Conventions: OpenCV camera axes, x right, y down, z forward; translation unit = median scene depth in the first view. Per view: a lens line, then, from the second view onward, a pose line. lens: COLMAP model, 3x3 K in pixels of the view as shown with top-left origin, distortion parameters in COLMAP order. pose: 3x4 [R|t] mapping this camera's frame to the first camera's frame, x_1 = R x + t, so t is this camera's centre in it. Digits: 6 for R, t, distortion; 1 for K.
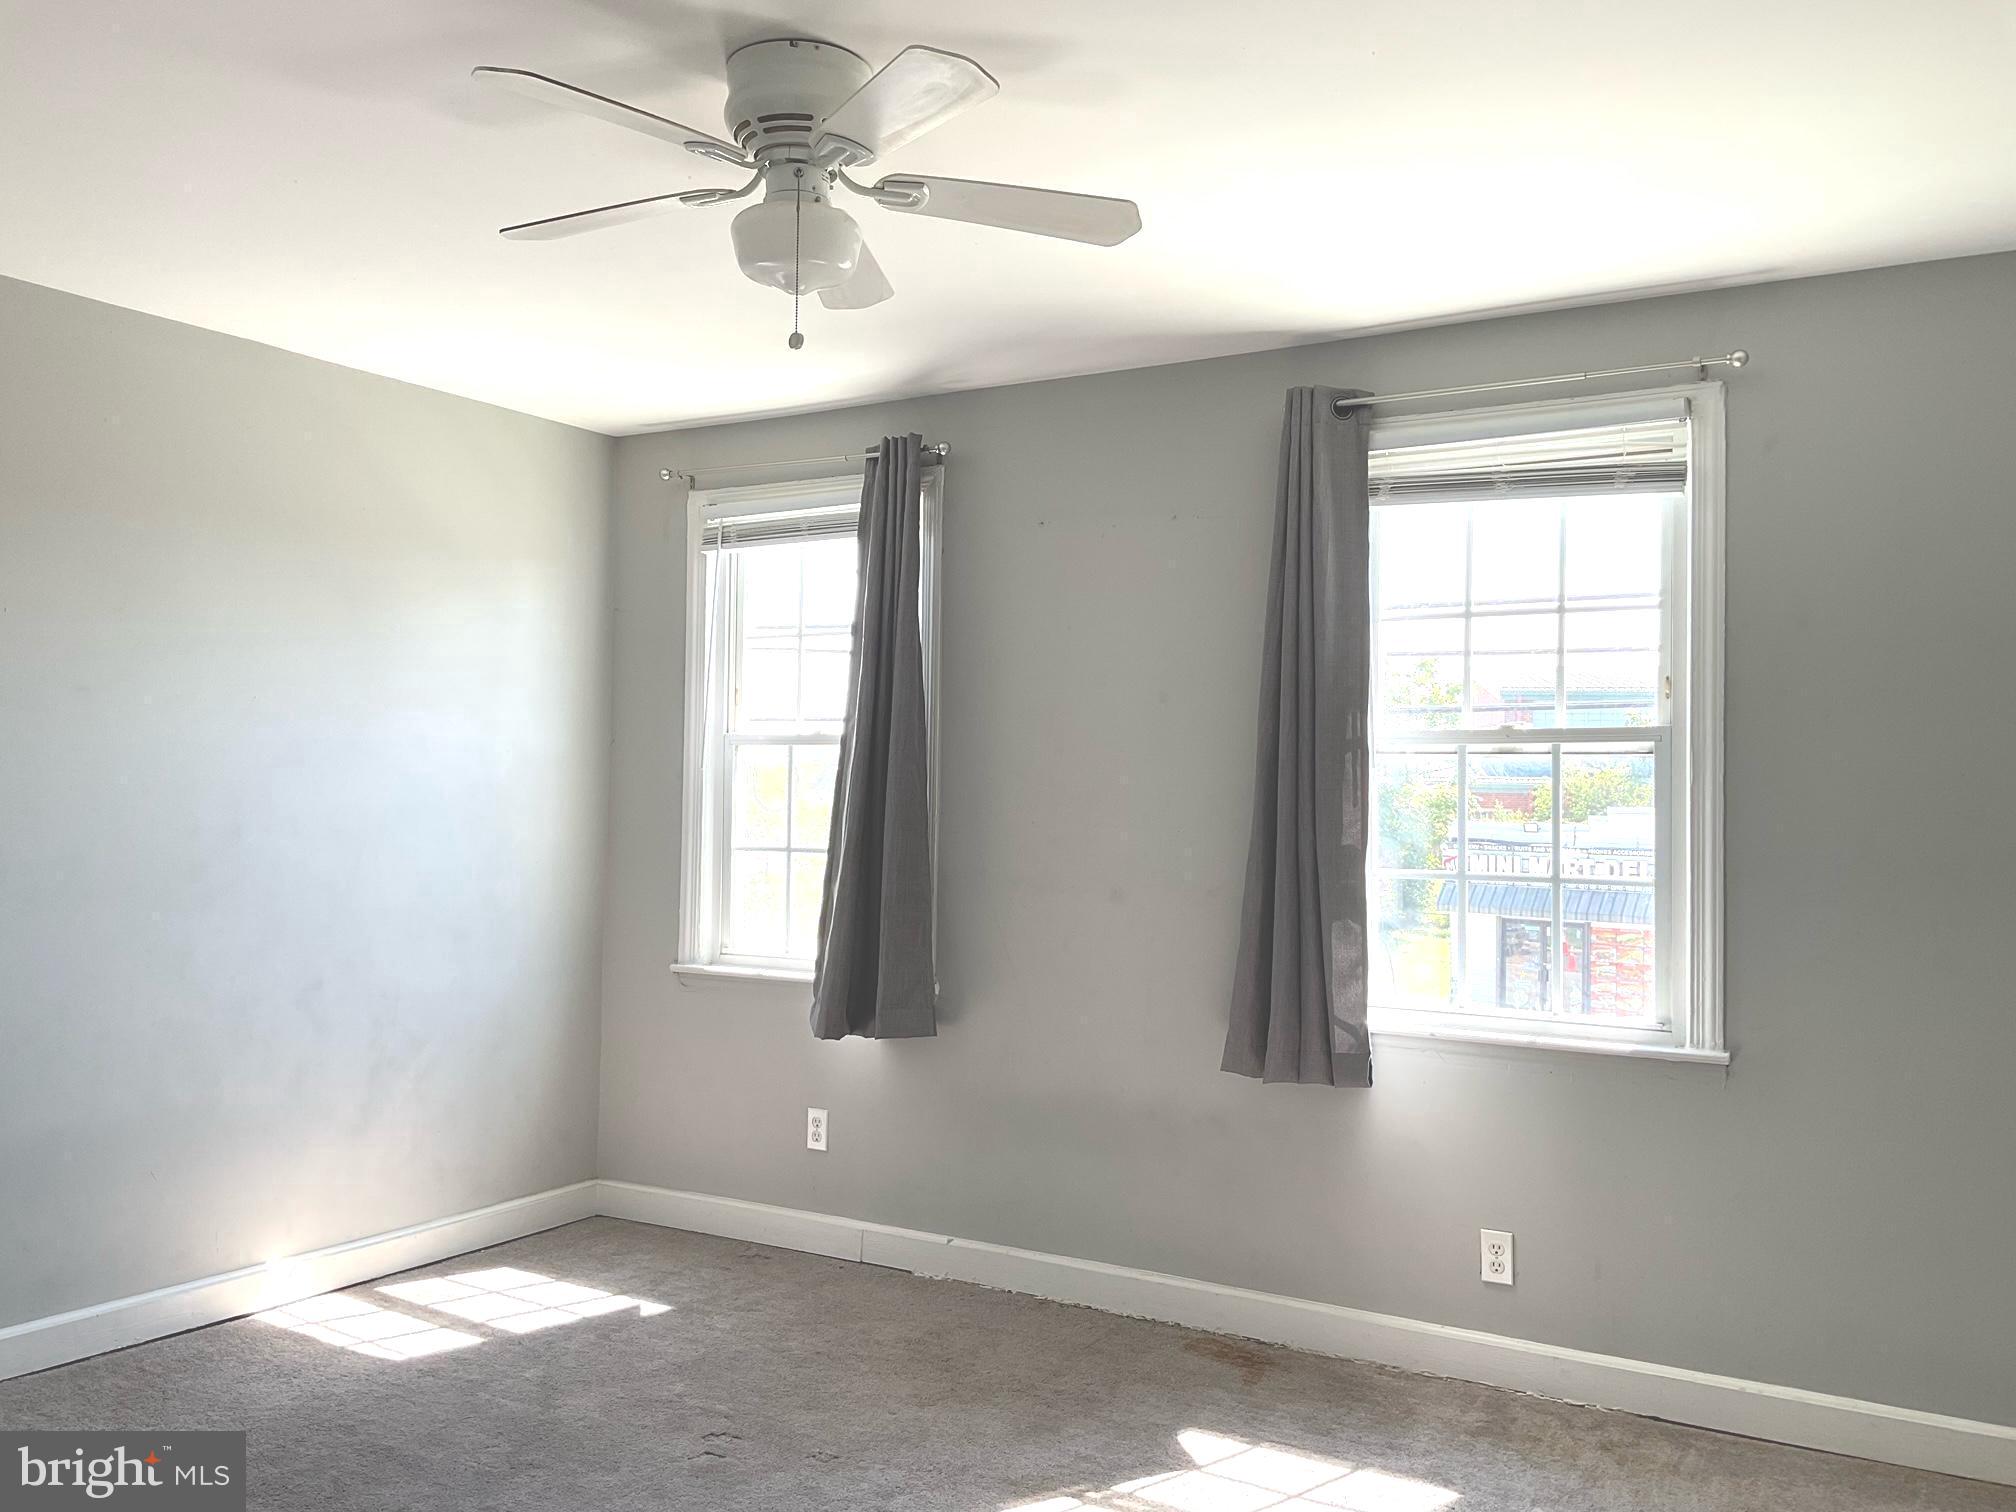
lens RADIAL K [[1676.1, 0, 1002.0], [0, 1676.1, 761.3], [0, 0, 1]] dist [0.123727, -0.229047]
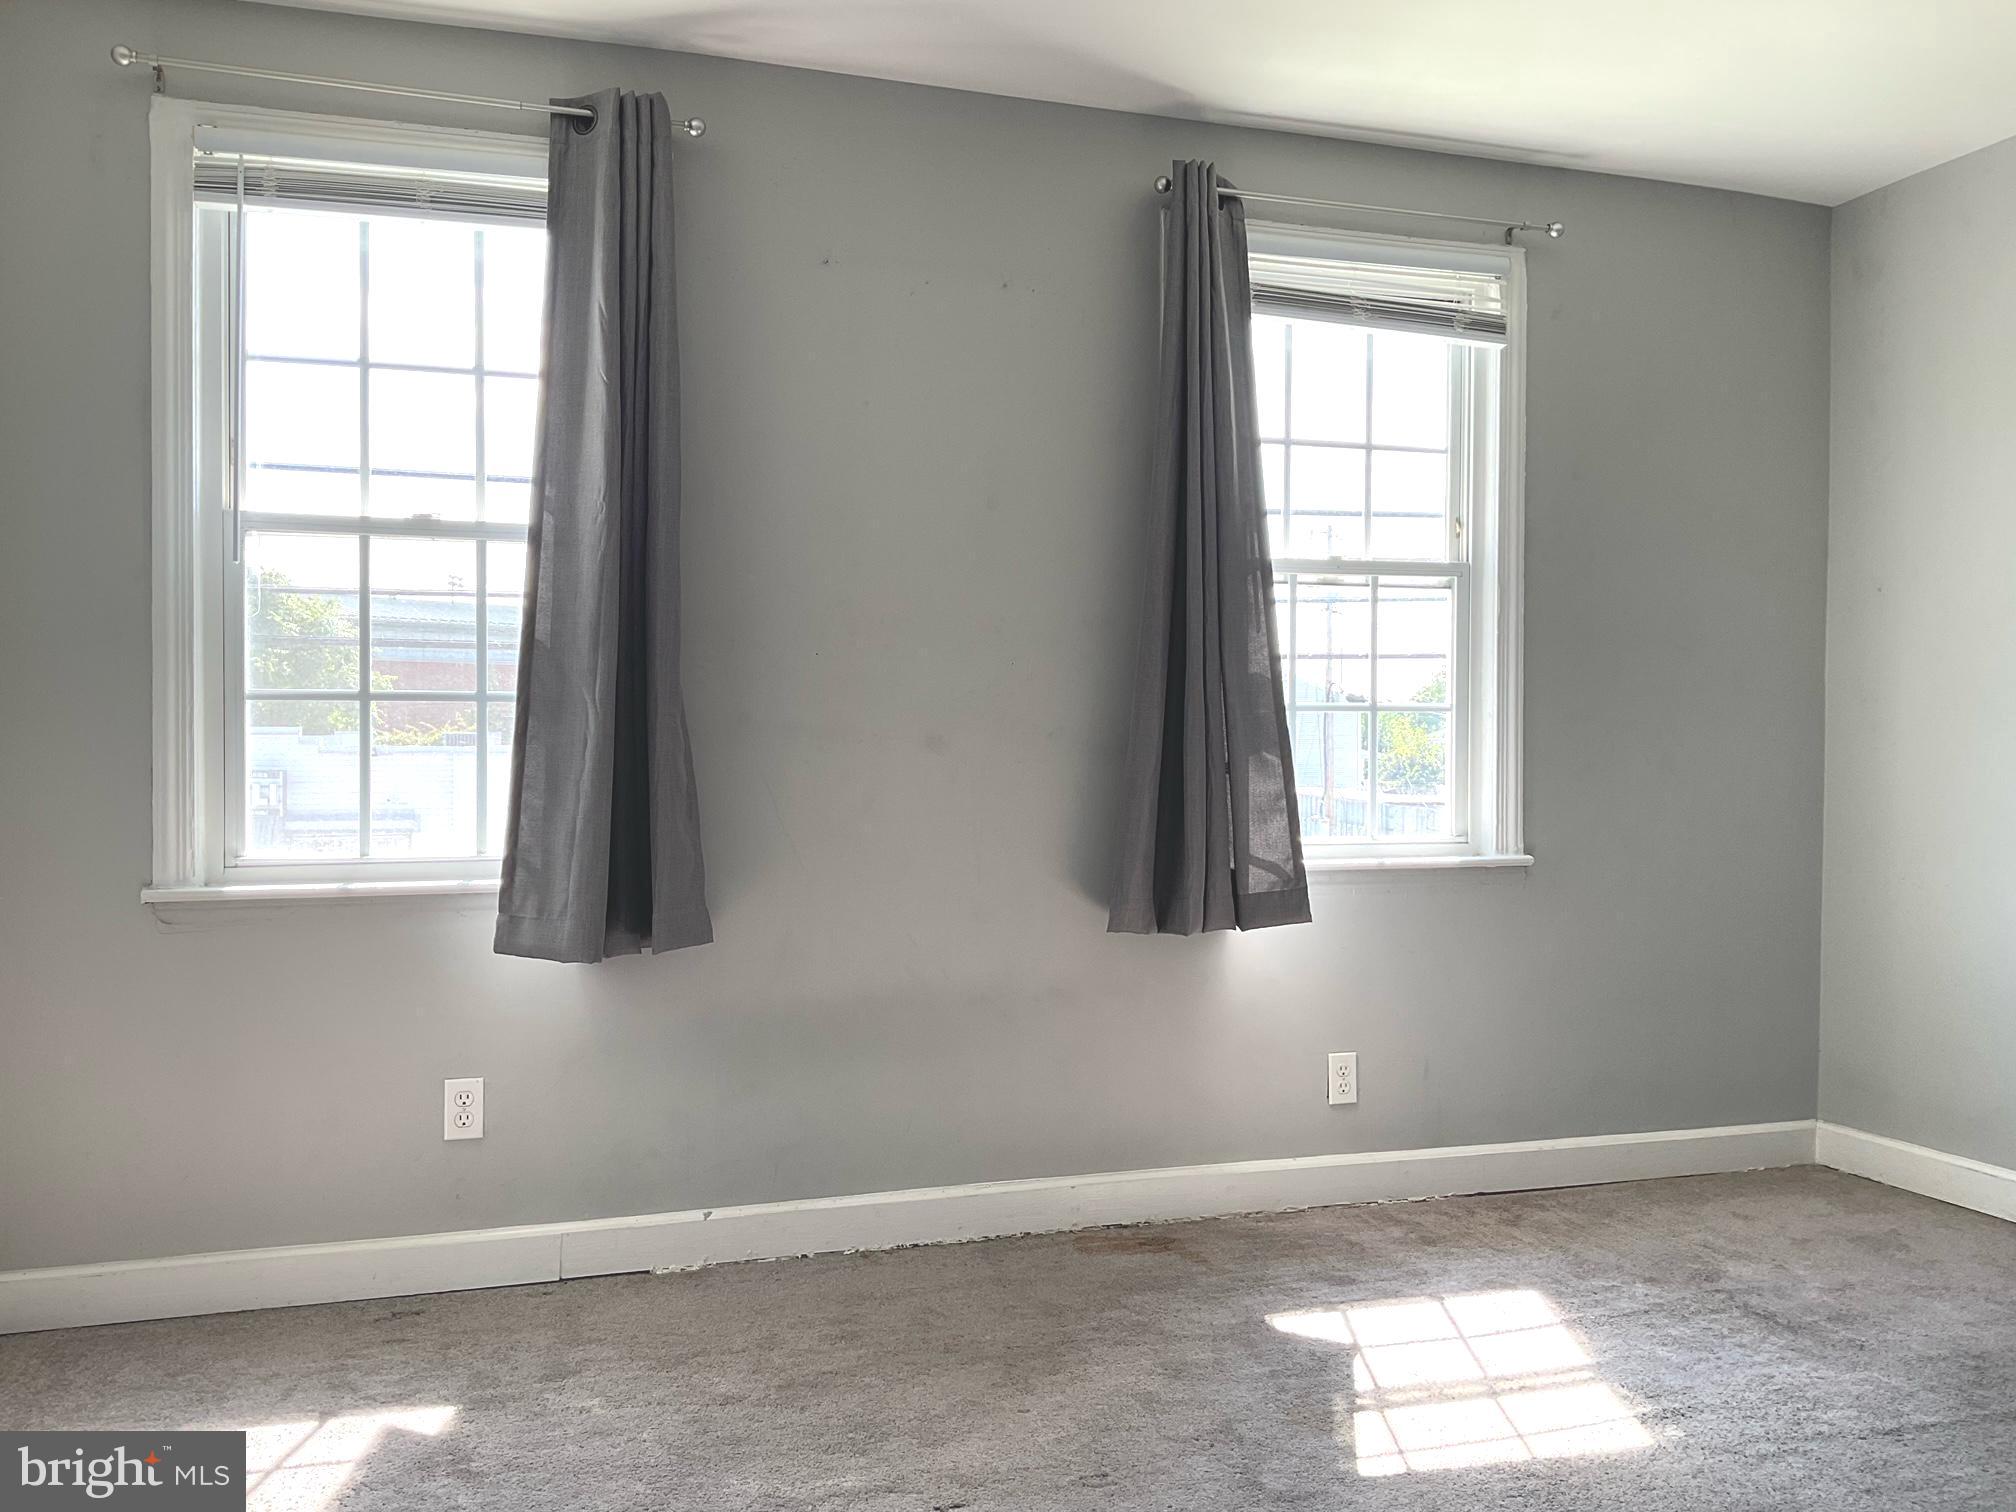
lens RADIAL K [[1676.1, 0, 1002.0], [0, 1676.1, 761.3], [0, 0, 1]] dist [0.123727, -0.229047]
pose [[0.648856, -0.022794, 0.760570, -0.591485], [-0.008993, 0.999252, 0.037619, 0.064328], [-0.760858, -0.031249, 0.648165, 0.493824]]
